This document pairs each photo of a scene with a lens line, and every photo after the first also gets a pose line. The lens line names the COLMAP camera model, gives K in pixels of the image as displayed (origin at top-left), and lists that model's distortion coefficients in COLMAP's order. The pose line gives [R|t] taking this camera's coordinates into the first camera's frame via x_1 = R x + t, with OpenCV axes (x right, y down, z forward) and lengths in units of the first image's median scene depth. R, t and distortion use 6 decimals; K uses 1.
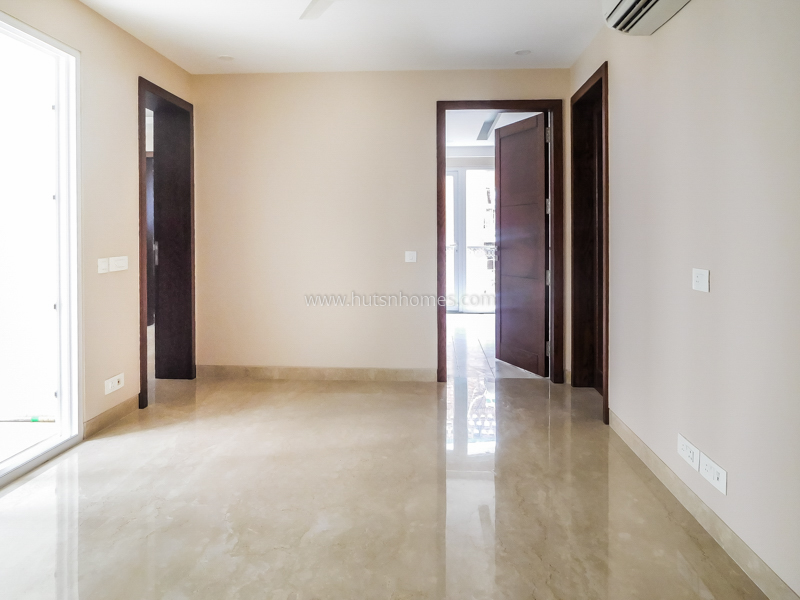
lens RADIAL K [[623.2, 0, 400.0], [0, 623.2, 300.0], [0, 0, 1]] dist [-0.005369, 0.000777]
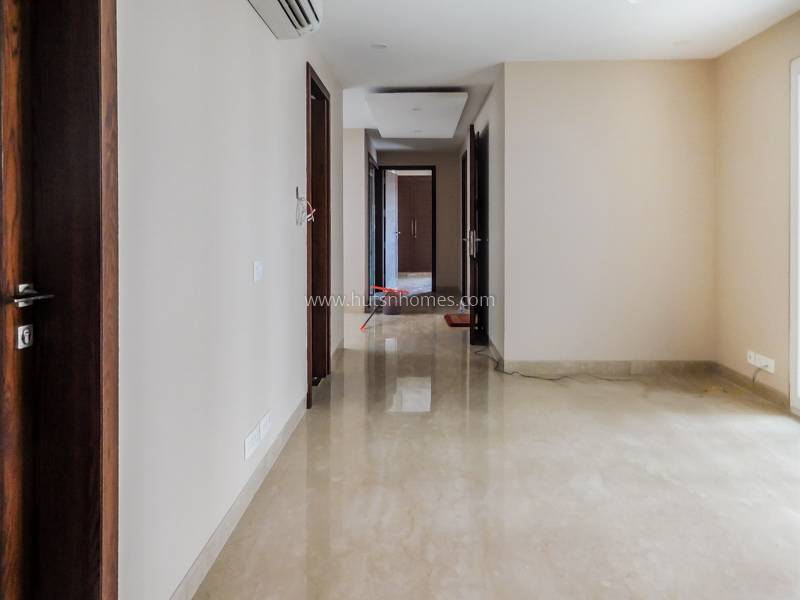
lens RADIAL K [[623.2, 0, 400.0], [0, 623.2, 300.0], [0, 0, 1]] dist [-0.005369, 0.000777]
pose [[-0.999602, 0.002824, -0.028073, 0.235018], [-0.003265, 0.976719, 0.214499, -0.188042], [0.028025, 0.214505, -0.976321, 1.823020]]
